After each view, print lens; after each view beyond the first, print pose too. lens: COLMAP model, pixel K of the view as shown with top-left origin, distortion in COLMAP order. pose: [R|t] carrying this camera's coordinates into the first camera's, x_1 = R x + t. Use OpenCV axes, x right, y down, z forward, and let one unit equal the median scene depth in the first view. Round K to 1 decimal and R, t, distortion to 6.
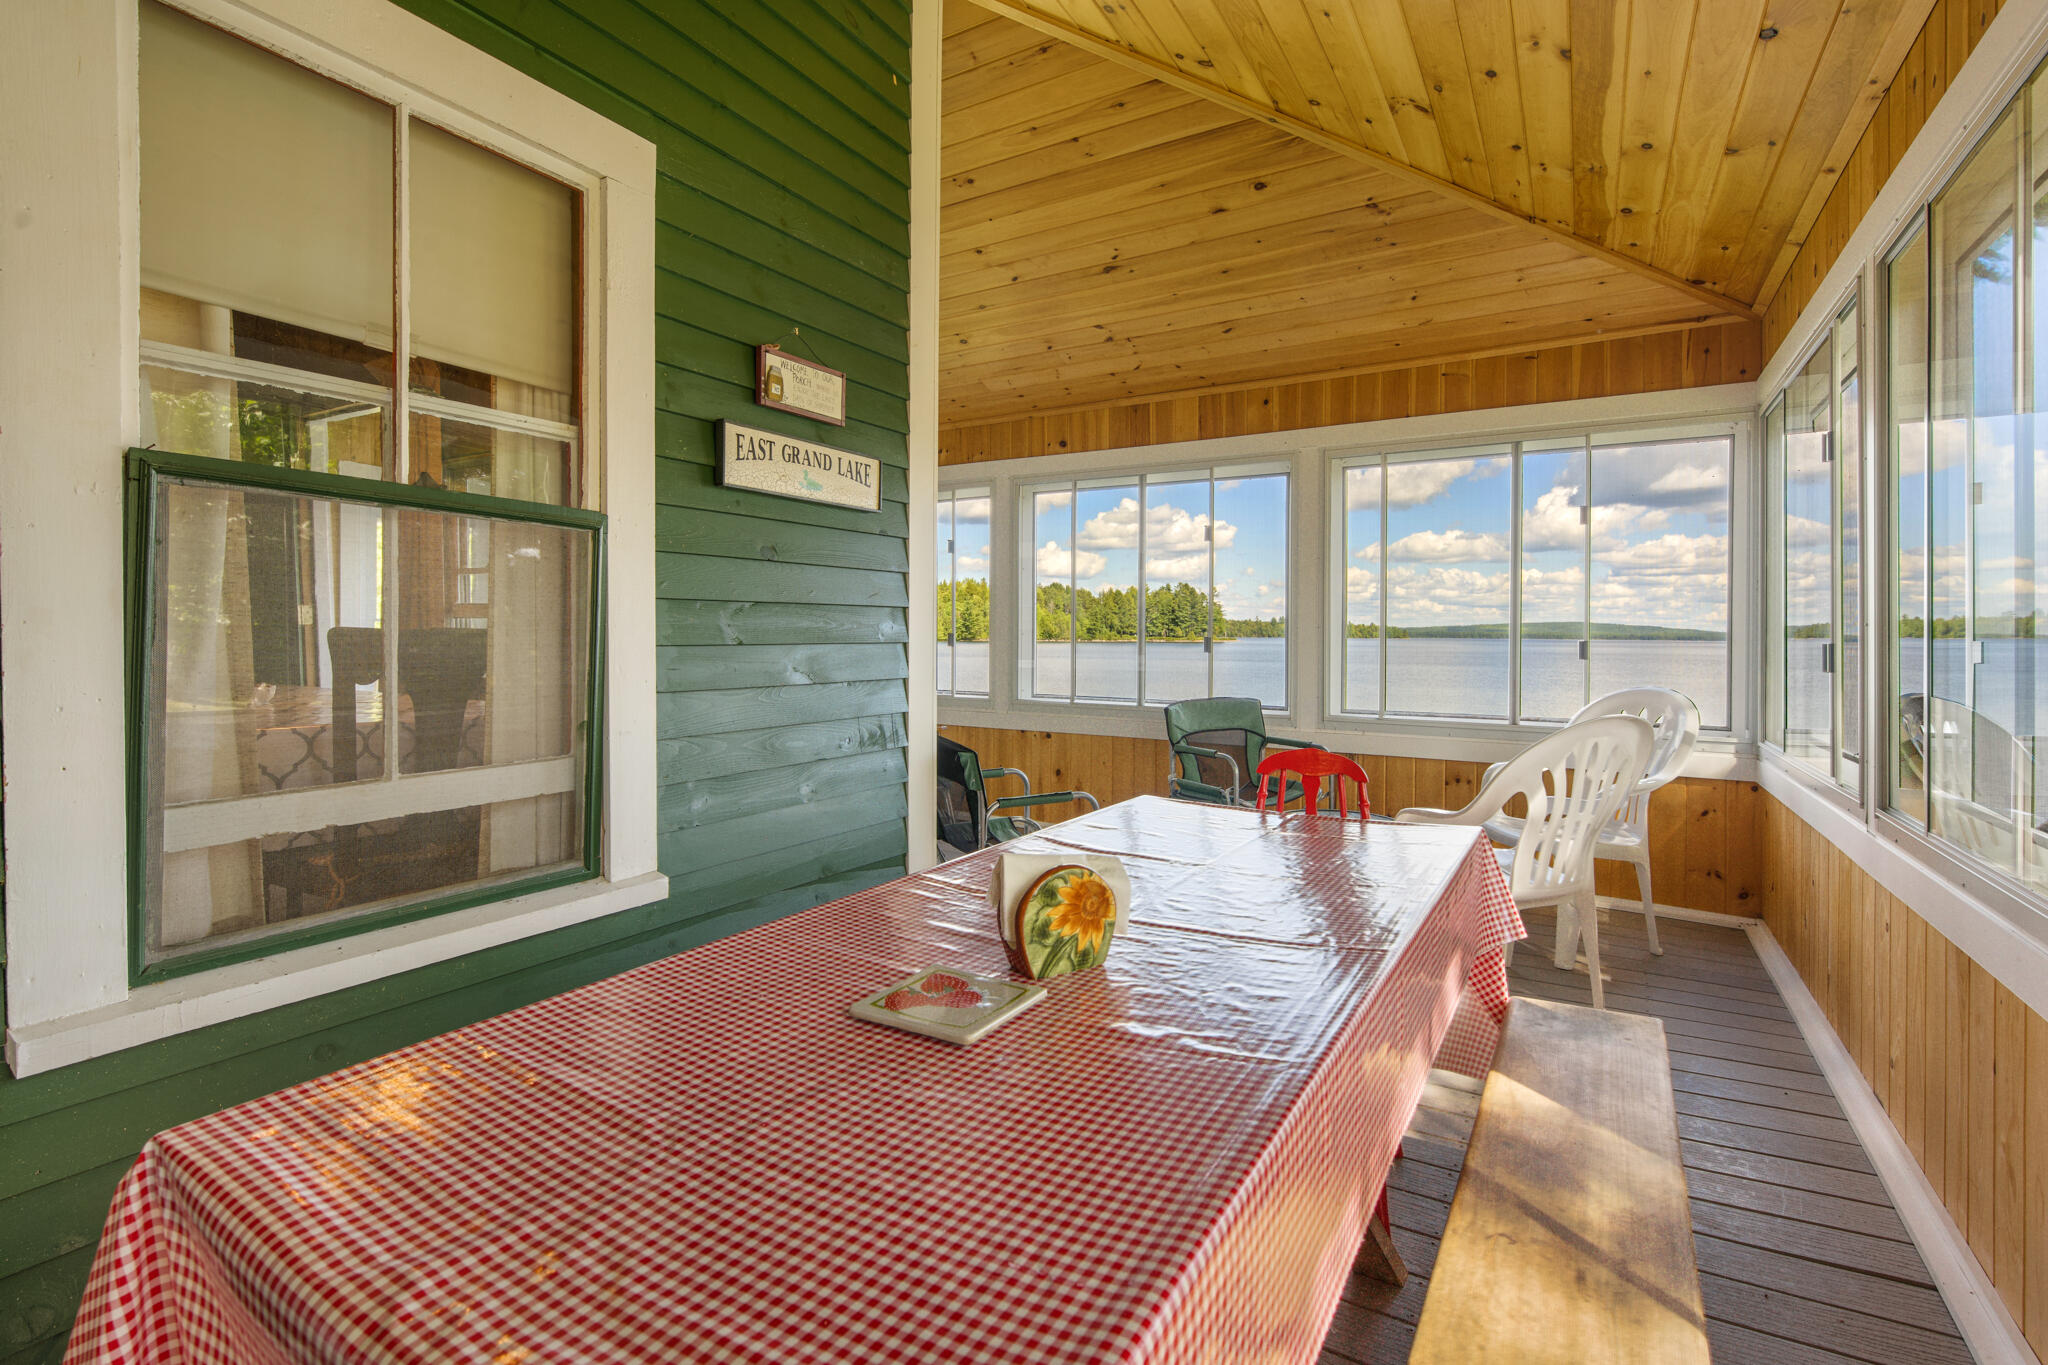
lens RADIAL K [[946.6, 0, 1022.9], [0, 946.6, 628.3], [0, 0, 1]] dist [-0.000367, -0.000117]
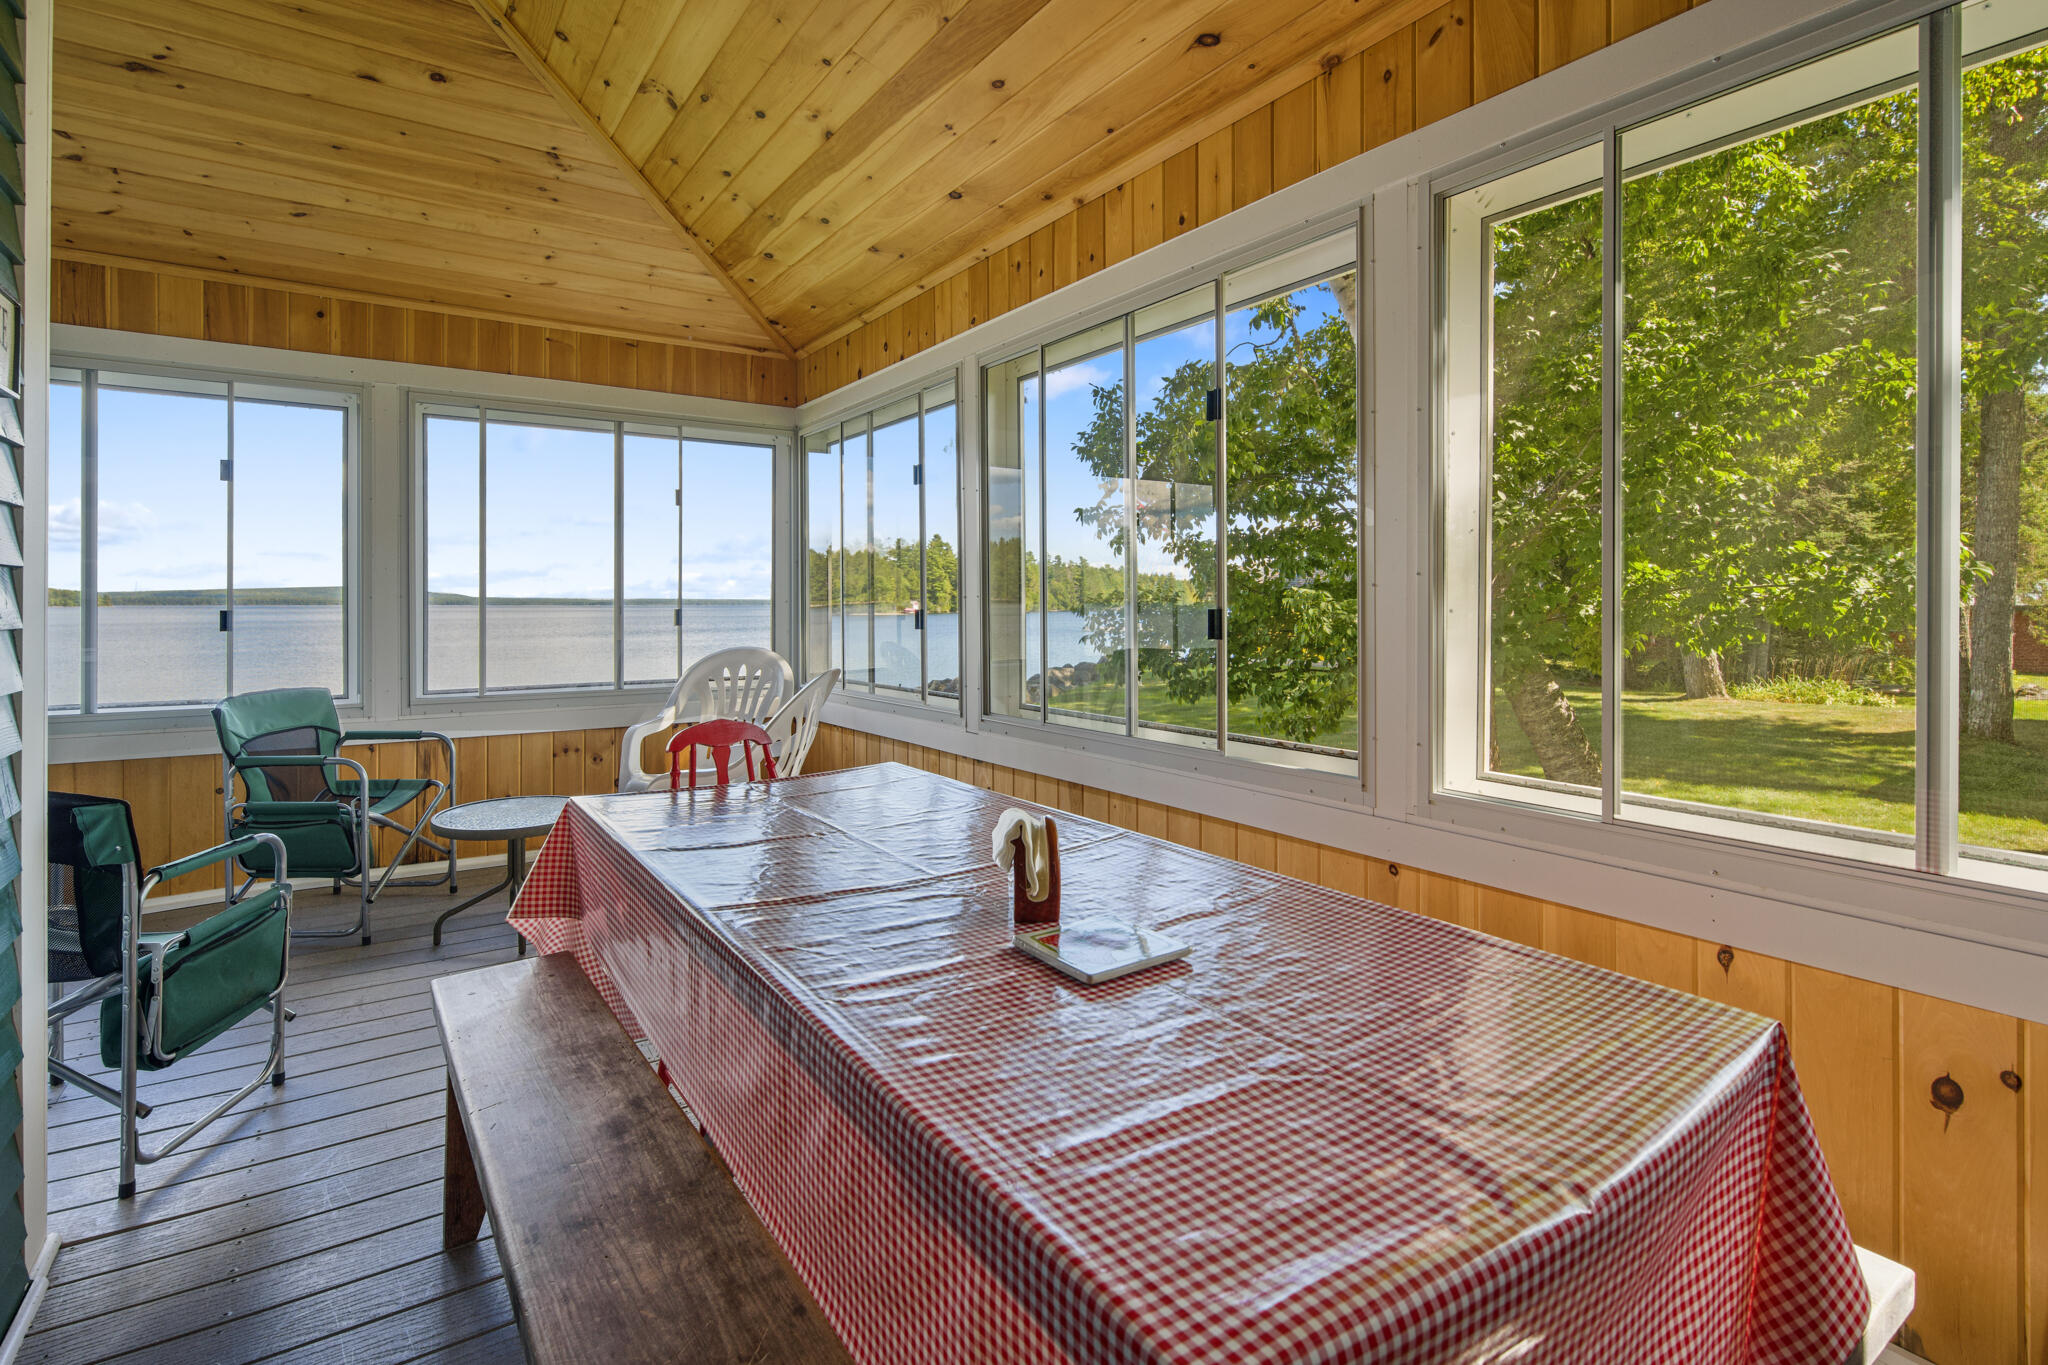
lens RADIAL K [[963.1, 0, 1020.6], [0, 963.1, 594.4], [0, 0, 1]] dist [-0.001380, -0.000027]
pose [[0.417065, -0.000873, 0.908876, -0.254606], [0.000515, 1.000000, 0.000724, -0.003410], [-0.908877, 0.000167, 0.417065, 0.133851]]
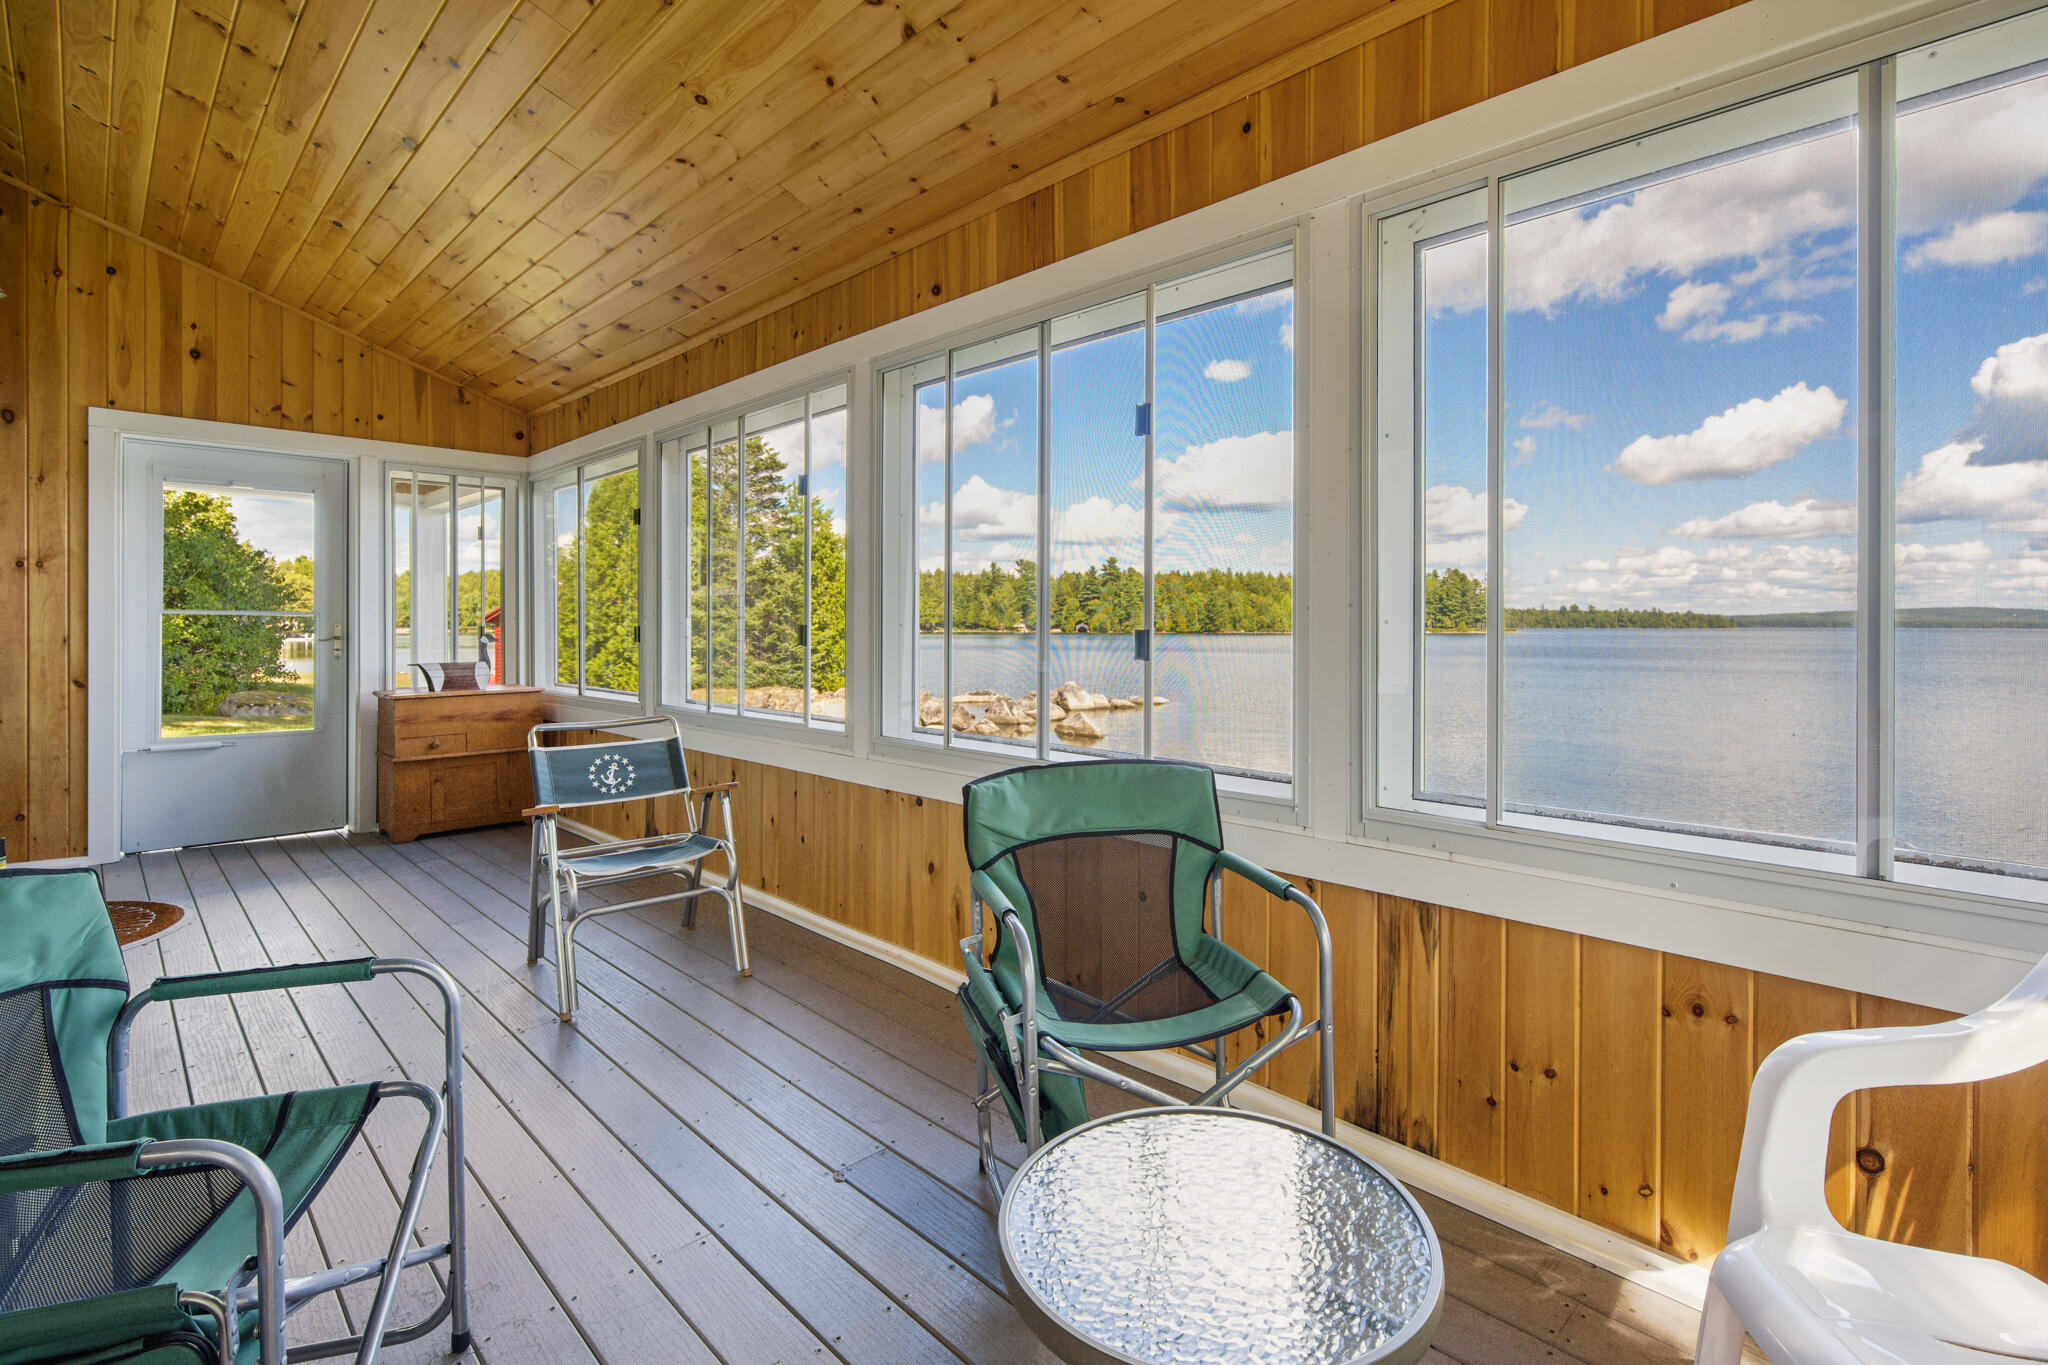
lens RADIAL K [[964.1, 0, 1028.5], [0, 964.1, 627.9], [0, 0, 1]] dist [-0.002066, -0.000299]
pose [[0.968901, -0.006334, -0.247370, 0.291568], [0.008012, 0.999951, 0.005775, 0.006001], [0.247321, -0.007578, 0.968904, 0.554776]]
